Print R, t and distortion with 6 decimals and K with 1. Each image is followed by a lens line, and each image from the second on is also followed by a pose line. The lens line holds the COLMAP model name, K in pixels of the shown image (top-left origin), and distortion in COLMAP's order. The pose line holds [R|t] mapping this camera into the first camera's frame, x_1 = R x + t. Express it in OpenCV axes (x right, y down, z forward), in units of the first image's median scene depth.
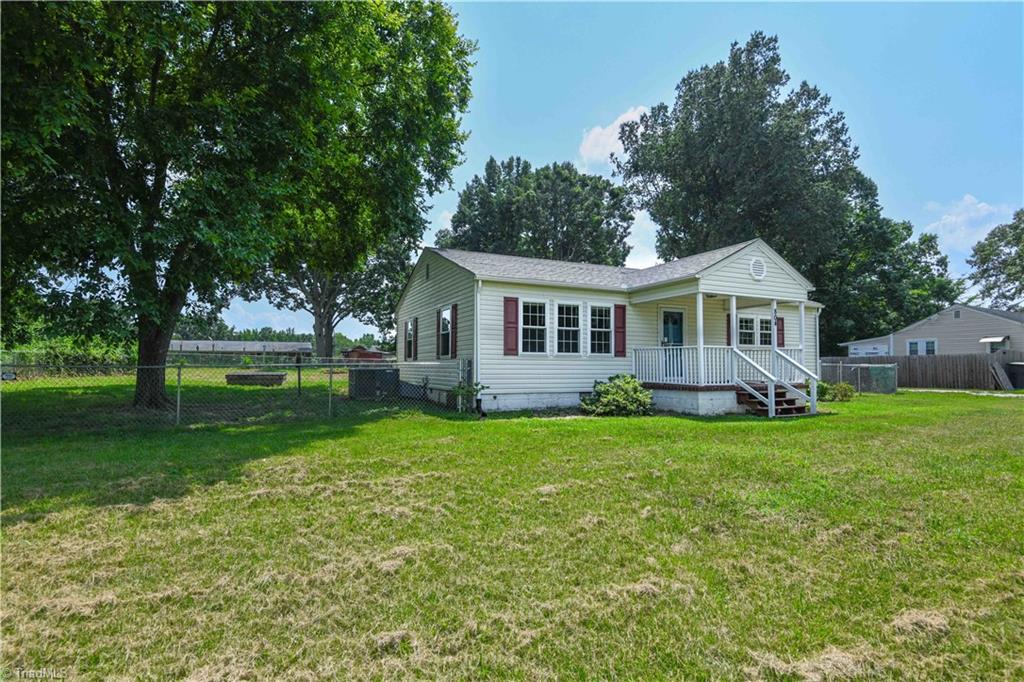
lens RADIAL K [[495.4, 0, 510.7], [0, 495.4, 340.8], [0, 0, 1]] dist [0.015172, -0.000325]
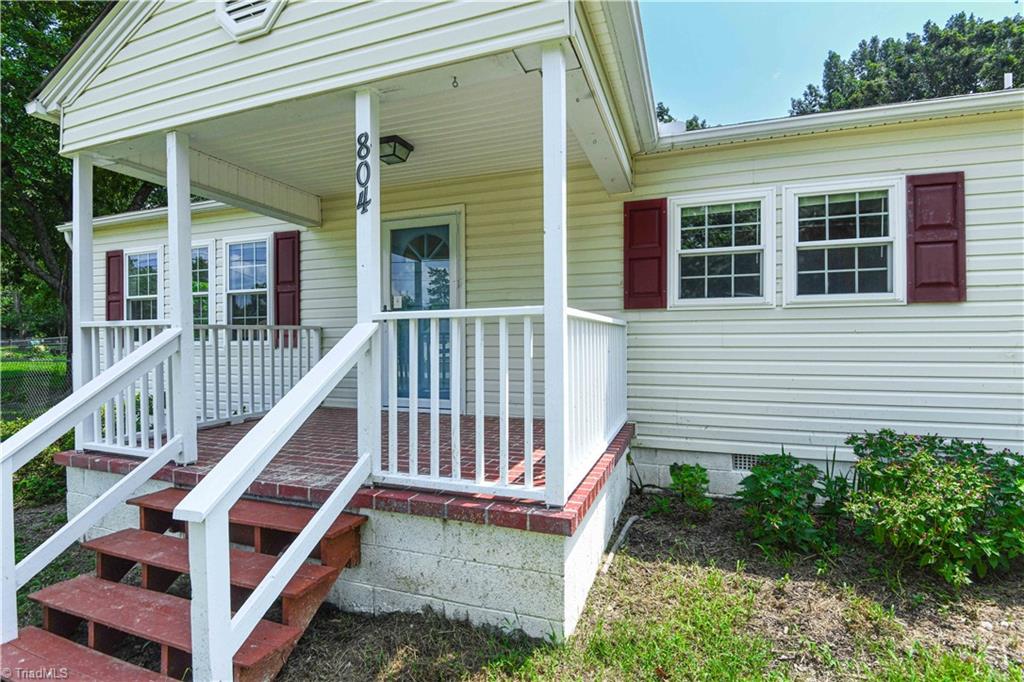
lens RADIAL K [[492.4, 0, 511.7], [0, 492.4, 338.1], [0, 0, 1]] dist [-0.030908, -0.000862]
pose [[0.704443, -0.008478, -0.709710, 0.704805], [0.043368, 0.998574, 0.031117, 0.019448], [0.708435, -0.052700, 0.703806, 0.861544]]
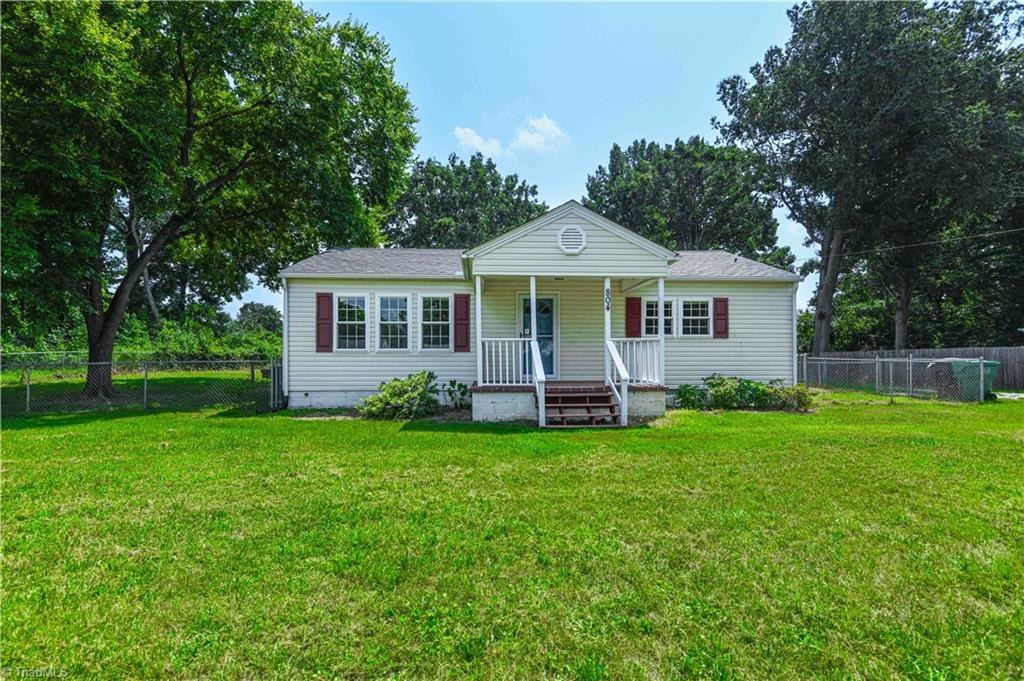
lens RADIAL K [[484.3, 0, 508.9], [0, 484.3, 346.3], [0, 0, 1]] dist [0.000890, -0.000493]
pose [[0.927276, -0.014739, -0.374089, 0.649624], [0.022603, 0.999606, 0.016642, 0.009201], [0.373696, -0.023887, 0.927244, 0.228238]]
